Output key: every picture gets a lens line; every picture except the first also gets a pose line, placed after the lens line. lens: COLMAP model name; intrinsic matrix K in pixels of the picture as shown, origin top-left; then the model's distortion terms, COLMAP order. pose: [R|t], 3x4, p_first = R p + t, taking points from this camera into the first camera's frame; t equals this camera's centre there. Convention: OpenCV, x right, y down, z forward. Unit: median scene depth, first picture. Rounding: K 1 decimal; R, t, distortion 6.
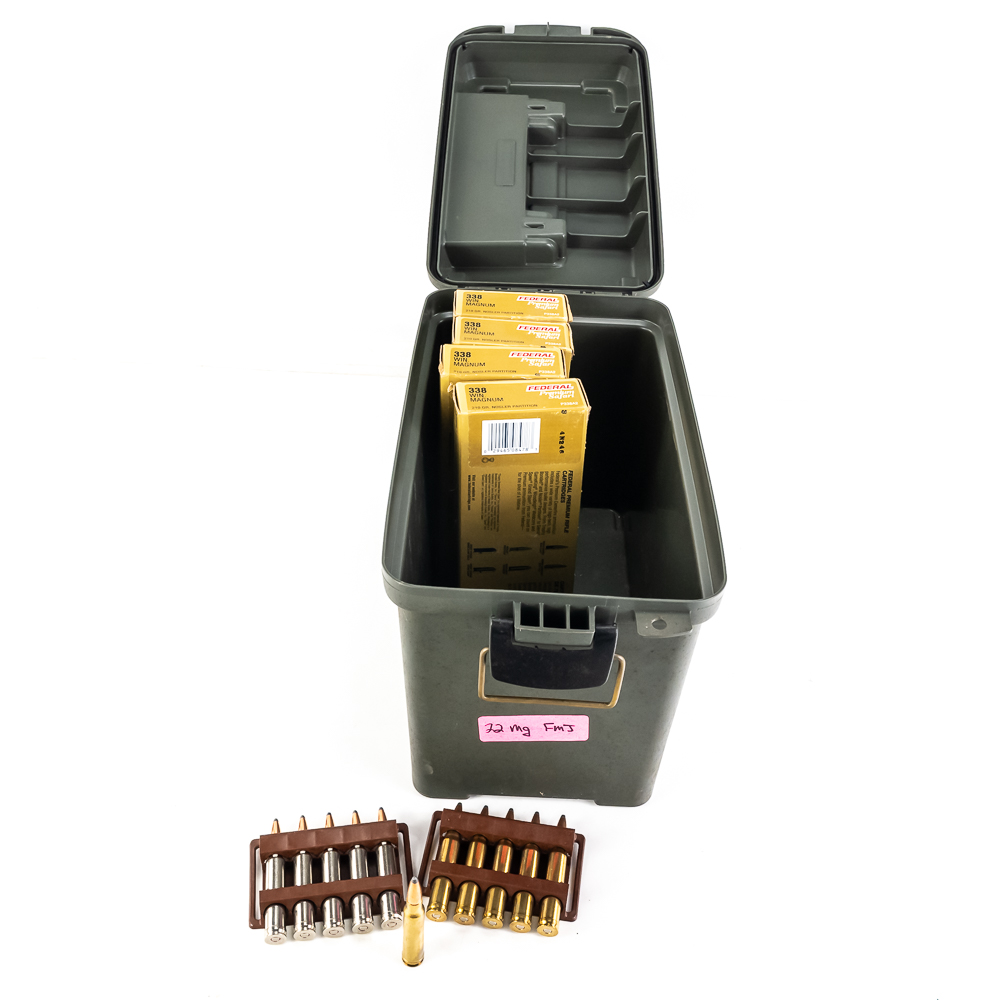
lens RADIAL K [[1077.7, 0, 500.0], [0, 1077.7, 500.0], [0, 0, 1]] dist [-0.017167, -0.048117]
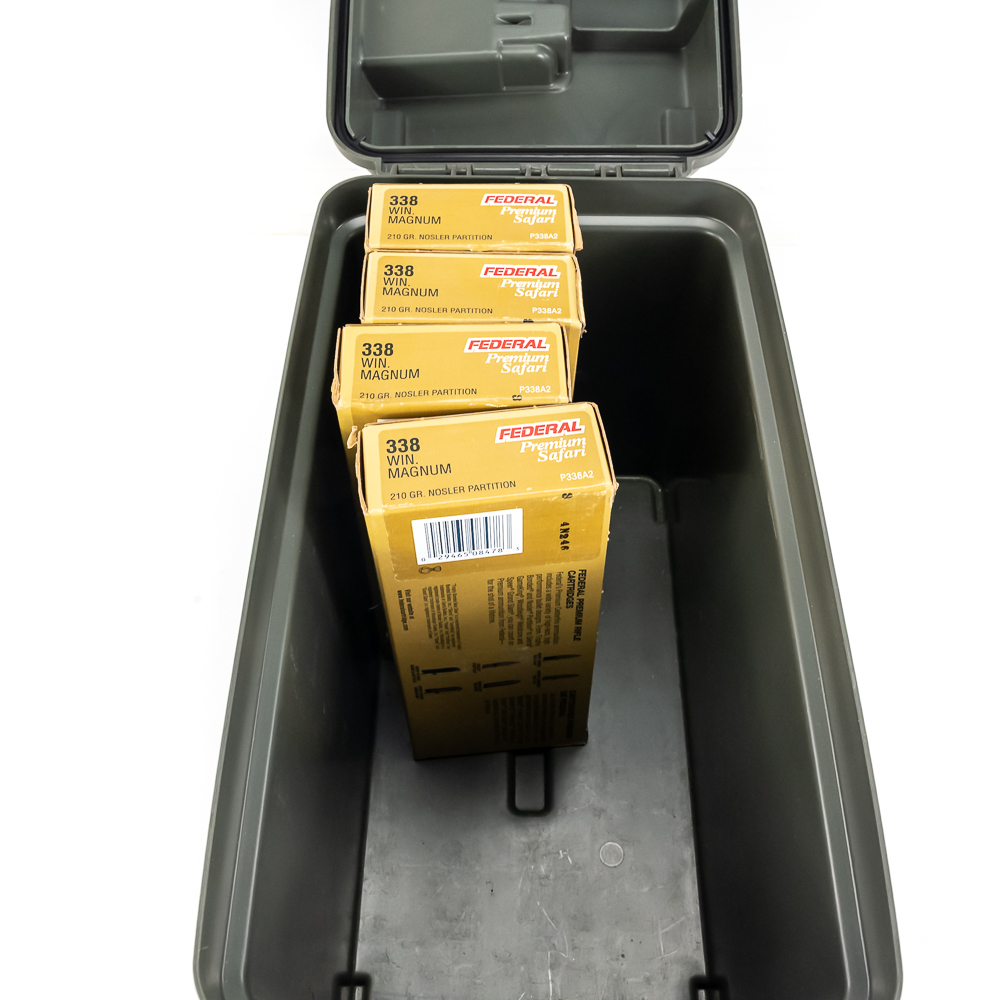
lens RADIAL K [[1077.7, 0, 500.0], [0, 1077.7, 500.0], [0, 0, 1]] dist [-0.017167, -0.048117]
pose [[0.999098, -0.033332, -0.026323, 0.038217], [0.039525, 0.956517, 0.288987, -0.218534], [0.015546, -0.289766, 0.956971, 0.467872]]
